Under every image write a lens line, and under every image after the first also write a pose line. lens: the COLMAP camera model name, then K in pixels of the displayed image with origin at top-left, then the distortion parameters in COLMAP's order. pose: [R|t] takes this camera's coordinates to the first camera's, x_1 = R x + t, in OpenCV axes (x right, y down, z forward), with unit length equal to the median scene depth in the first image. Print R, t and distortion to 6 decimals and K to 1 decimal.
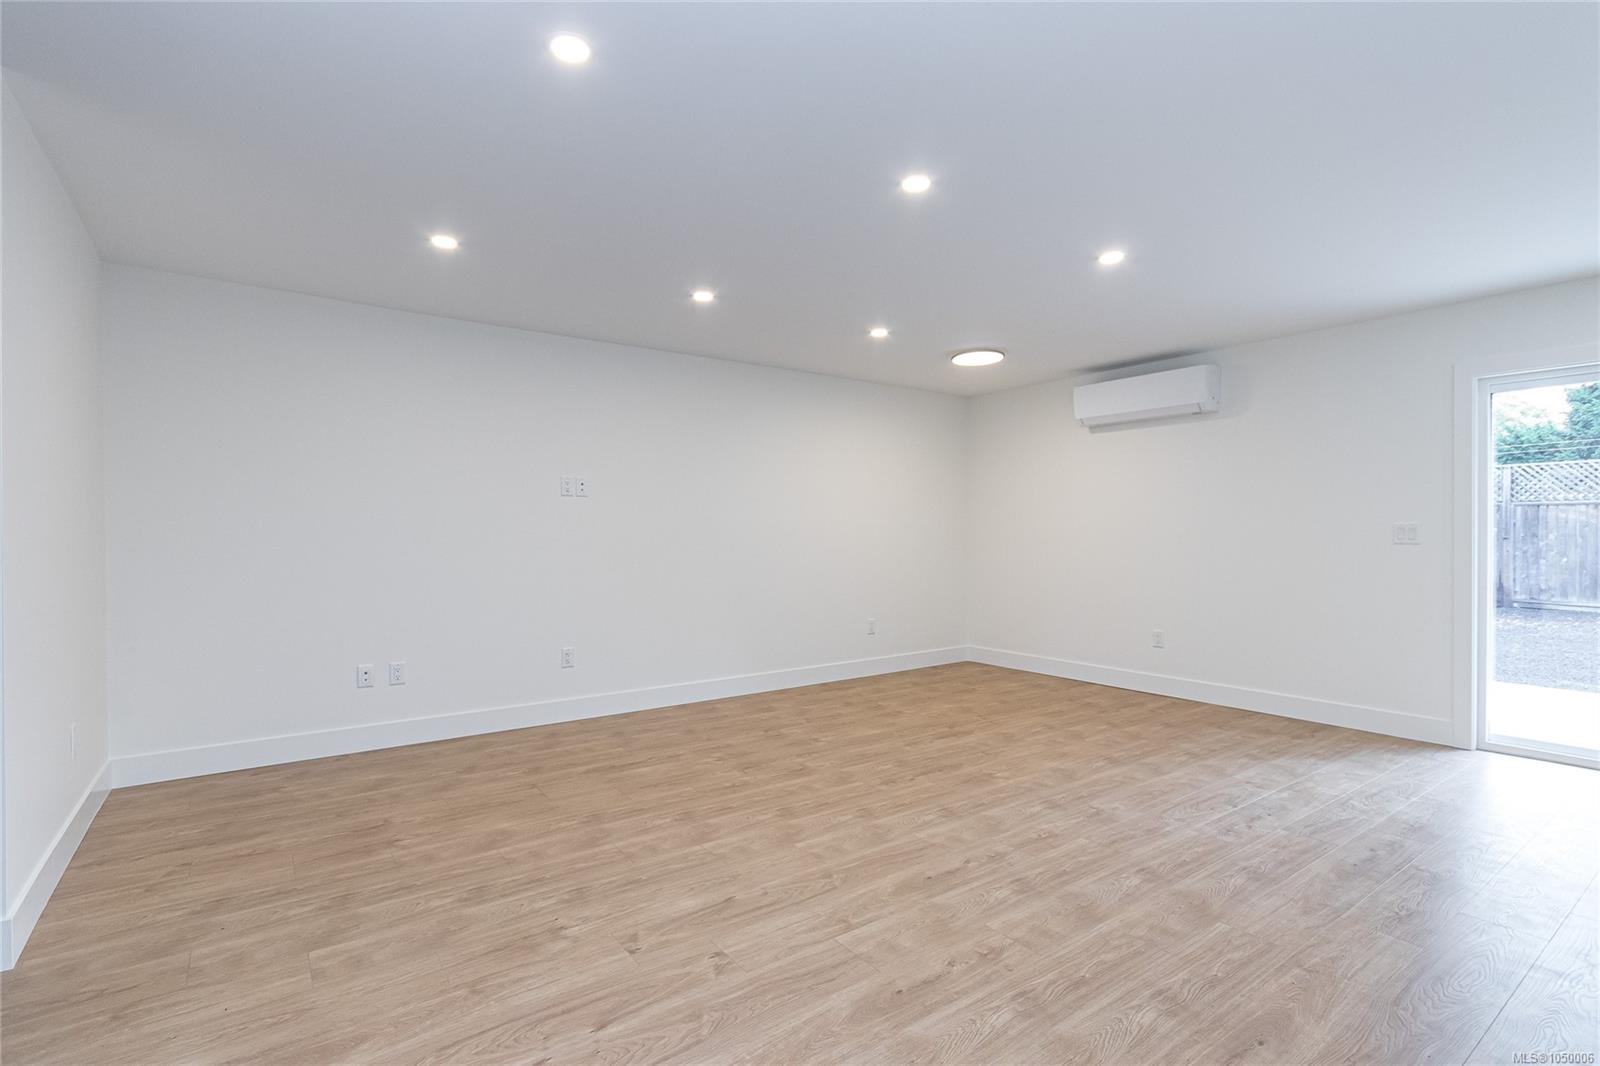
lens RADIAL K [[747.6, 0, 789.5], [0, 747.6, 543.7], [0, 0, 1]] dist [0.005957, -0.000103]
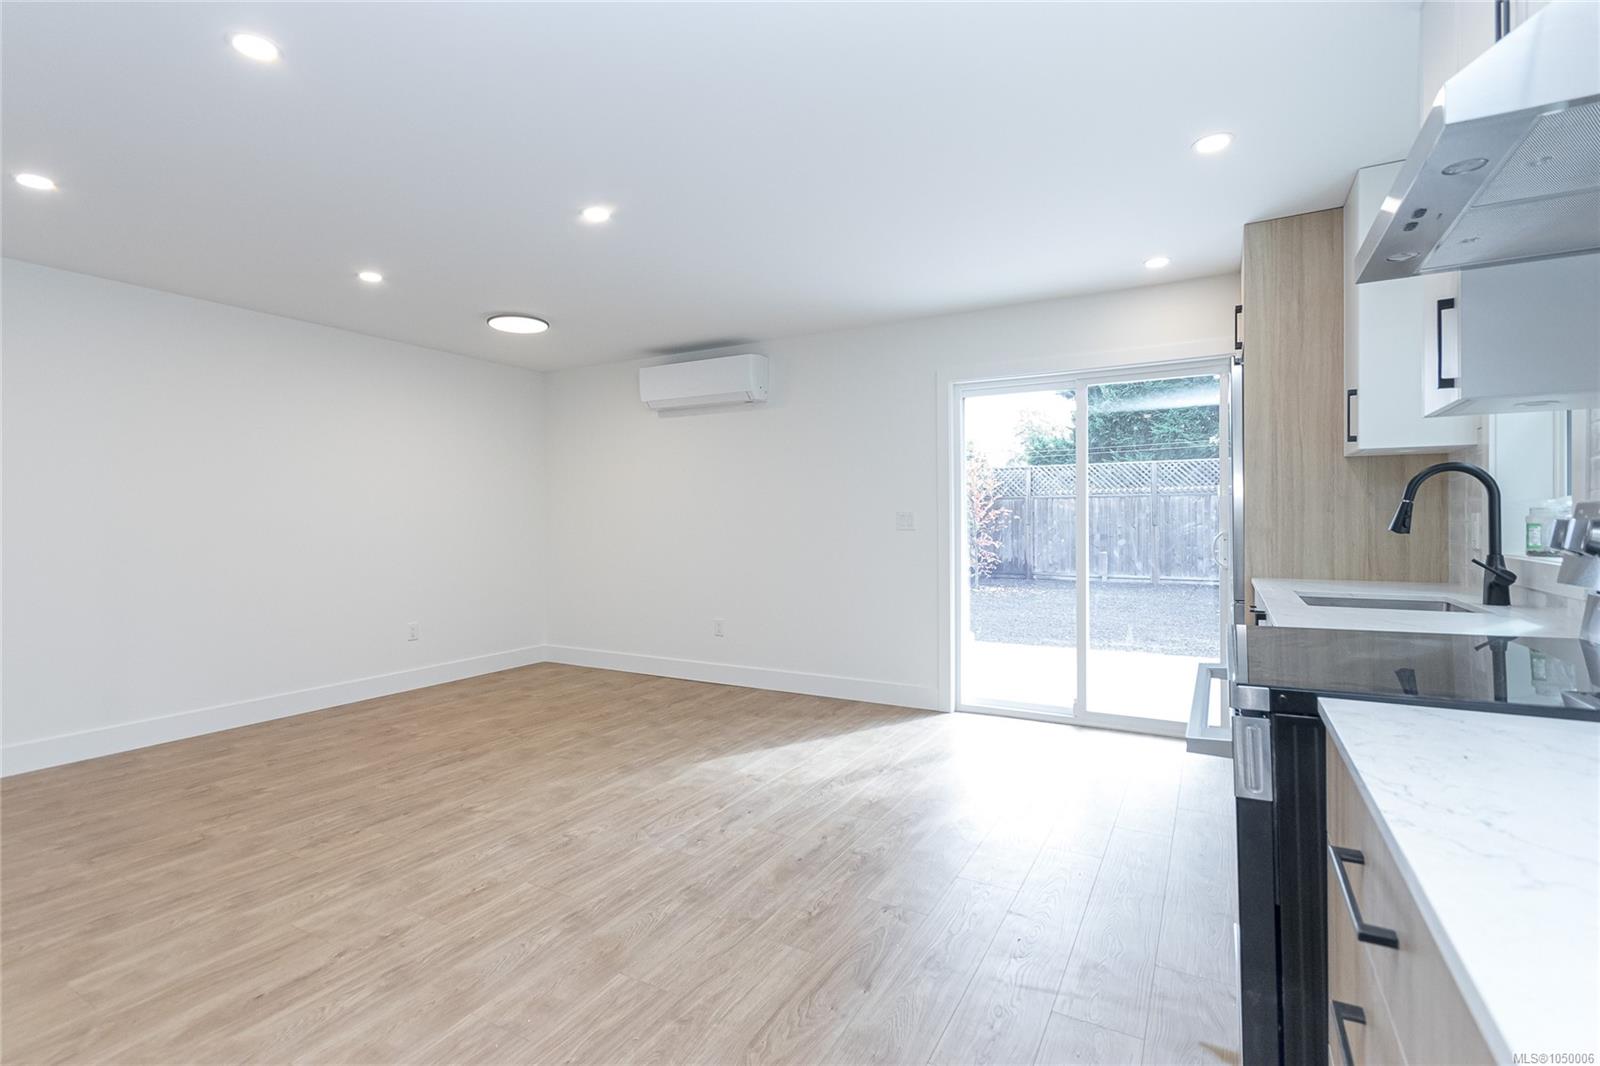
lens RADIAL K [[750.6, 0, 792.6], [0, 750.6, 522.7], [0, 0, 1]] dist [0.004134, 0.000089]
pose [[0.908213, -0.002933, 0.418499, 0.233739], [0.007909, 0.999917, -0.010157, -0.000344], [-0.418435, 0.012535, 0.908160, 0.077051]]
